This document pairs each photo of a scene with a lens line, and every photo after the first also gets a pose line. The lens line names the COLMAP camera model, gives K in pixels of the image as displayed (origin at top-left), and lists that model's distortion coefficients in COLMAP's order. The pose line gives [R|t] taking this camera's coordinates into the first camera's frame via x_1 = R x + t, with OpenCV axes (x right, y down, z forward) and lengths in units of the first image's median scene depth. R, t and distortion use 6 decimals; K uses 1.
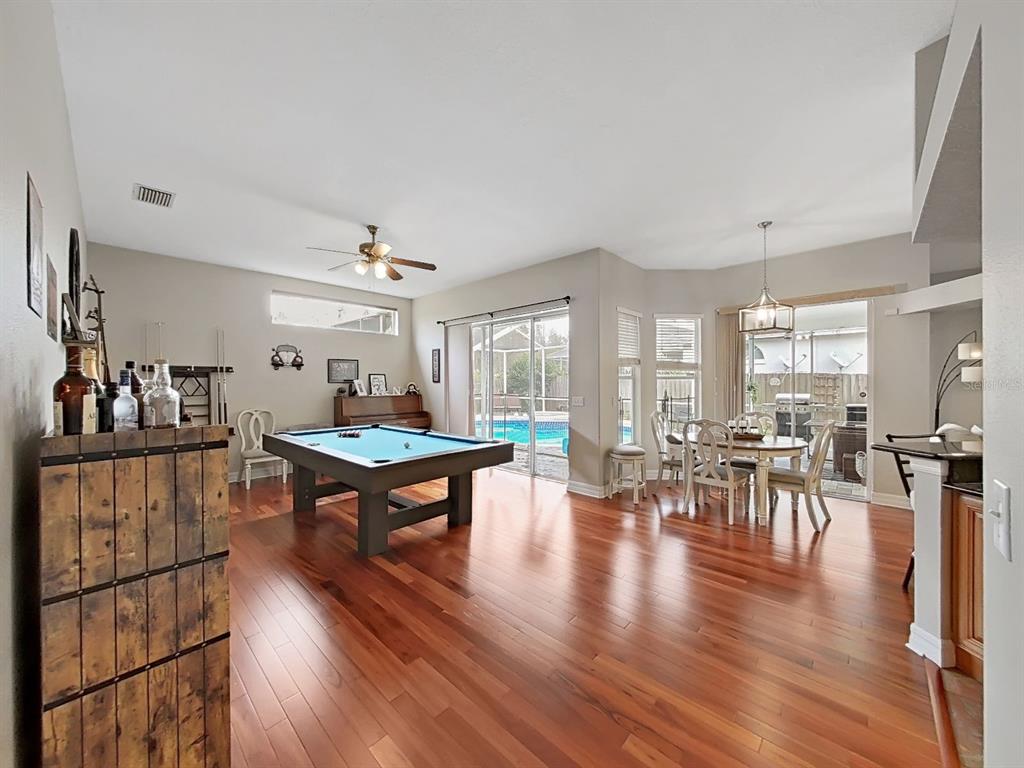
lens RADIAL K [[380.7, 0, 512.4], [0, 380.7, 382.9], [0, 0, 1]] dist [0.000359, -0.000065]
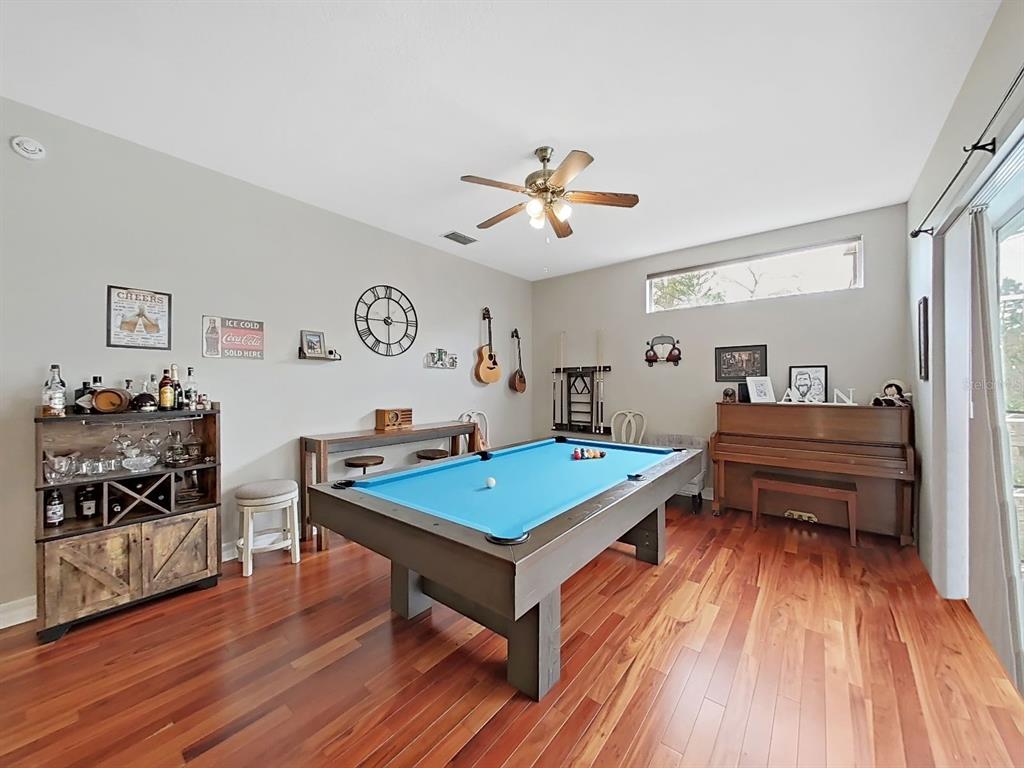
lens RADIAL K [[380.7, 0, 512.4], [0, 380.7, 382.9], [0, 0, 1]] dist [0.000359, -0.000065]
pose [[0.071741, 0.000911, -0.997423, 0.211592], [0.000601, 0.999999, 0.000956, 0.001343], [0.997423, -0.000668, 0.071740, 0.626664]]
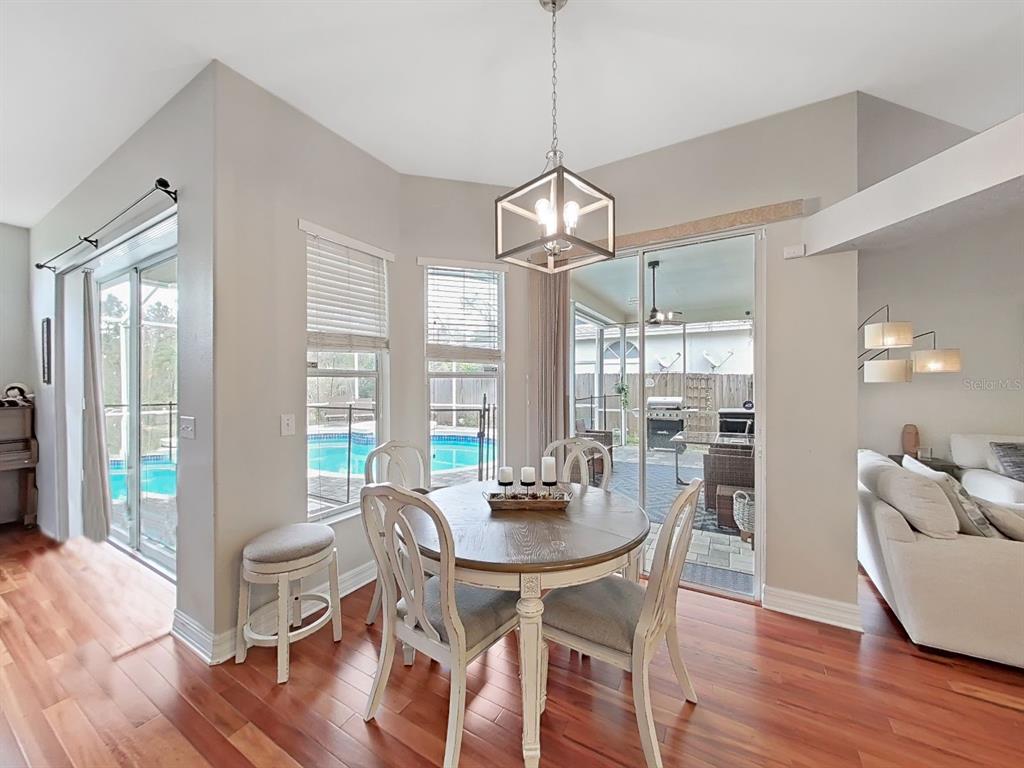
lens RADIAL K [[380.7, 0, 512.4], [0, 380.7, 382.9], [0, 0, 1]] dist [0.000359, -0.000065]
pose [[0.974463, -0.000341, 0.224547, 0.359462], [0.001456, 0.999987, -0.004800, 0.001737], [-0.224543, 0.005004, 0.974451, 0.417132]]
